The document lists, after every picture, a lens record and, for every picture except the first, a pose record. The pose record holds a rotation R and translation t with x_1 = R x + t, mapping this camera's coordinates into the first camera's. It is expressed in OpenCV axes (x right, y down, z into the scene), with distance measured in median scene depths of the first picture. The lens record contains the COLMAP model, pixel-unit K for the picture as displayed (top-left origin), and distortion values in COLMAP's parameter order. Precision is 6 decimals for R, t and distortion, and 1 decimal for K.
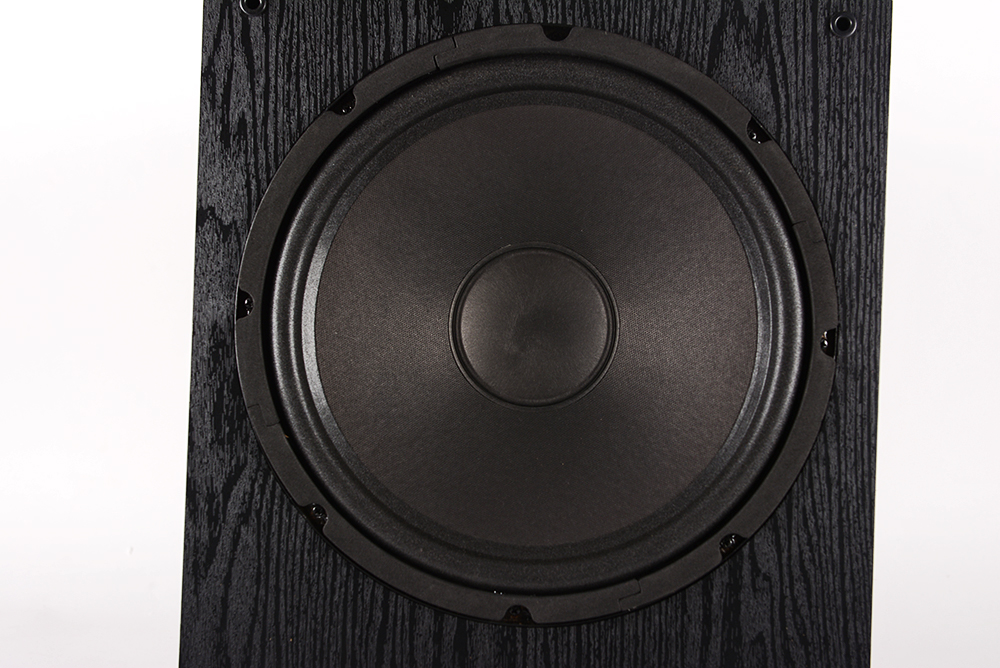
lens RADIAL K [[1101.0, 0, 501.2], [0, 1101.0, 334.7], [0, 0, 1]] dist [0.088772, 0.000000]
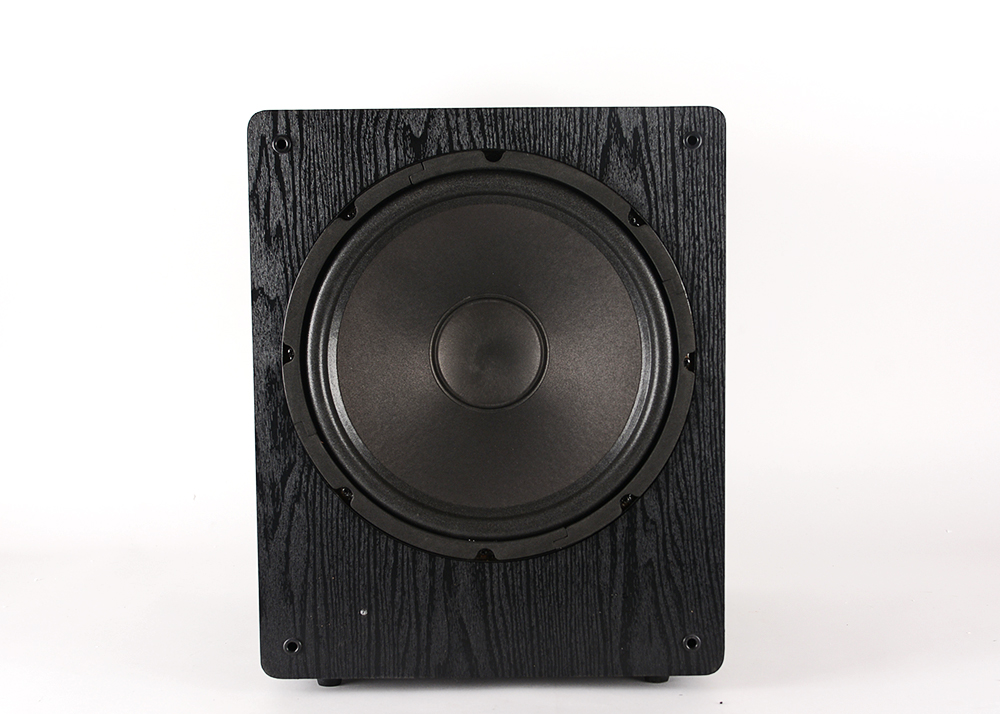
lens RADIAL K [[955.9, 0, 477.5], [0, 955.9, 346.9], [0, 0, 1]] dist [0.091709, 0.000000]
pose [[0.998864, -0.046523, -0.010328, 0.030527], [0.047122, 0.996548, 0.068353, -0.110758], [0.007112, -0.068762, 0.997608, -0.256358]]
